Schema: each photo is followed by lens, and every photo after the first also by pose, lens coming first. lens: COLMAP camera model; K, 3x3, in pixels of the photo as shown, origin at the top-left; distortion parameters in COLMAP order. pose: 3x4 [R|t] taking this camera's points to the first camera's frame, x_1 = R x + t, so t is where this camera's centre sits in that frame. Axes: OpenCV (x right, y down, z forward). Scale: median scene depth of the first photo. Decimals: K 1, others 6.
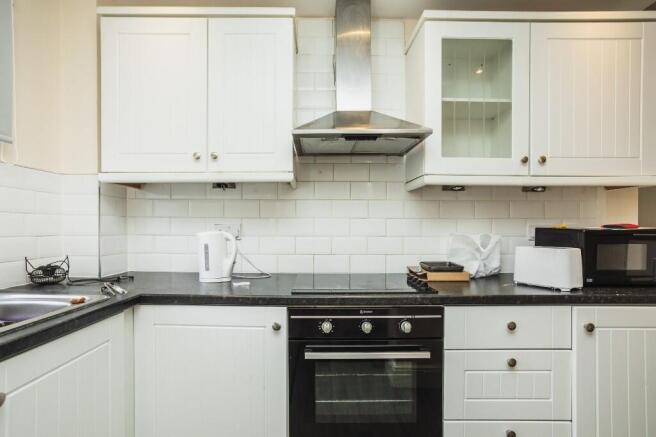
lens RADIAL K [[272.2, 0, 319.2], [0, 272.2, 232.0], [0, 0, 1]] dist [-0.001089, -0.000073]
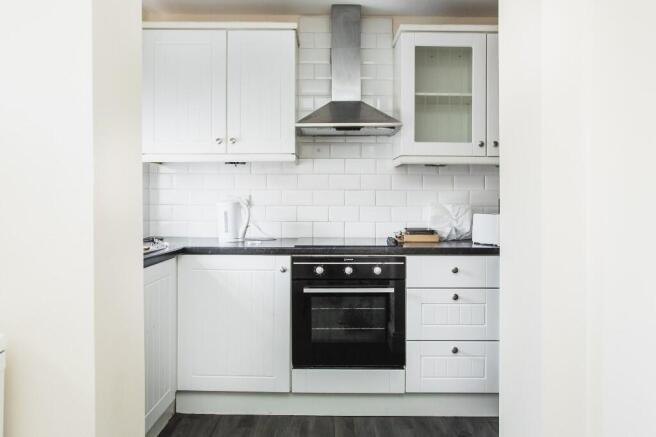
lens RADIAL K [[324.9, 0, 324.9], [0, 324.9, 203.7], [0, 0, 1]] dist [0.000189, 0.000025]
pose [[0.999994, 0.001041, -0.003380, 0.045446], [-0.001033, 0.999997, 0.002270, 0.006632], [0.003383, -0.002266, 0.999992, -0.484806]]
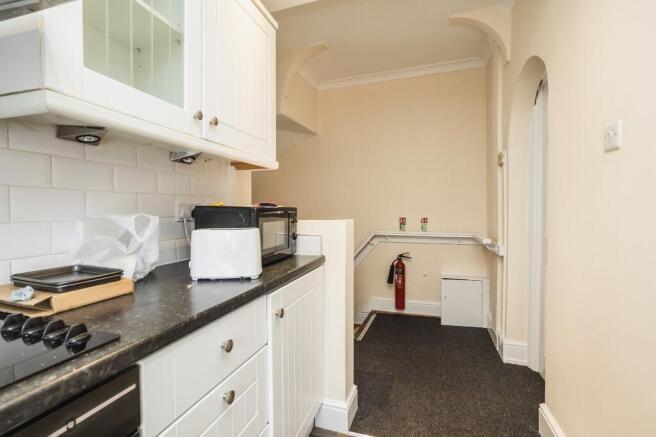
lens RADIAL K [[317.1, 0, 327.2], [0, 317.1, 217.1], [0, 0, 1]] dist [-0.001468, -0.000191]
pose [[0.319839, -0.024939, 0.947144, 0.024801], [0.014220, 0.999667, 0.021521, 0.003528], [-0.947365, 0.006585, 0.320087, 0.376573]]
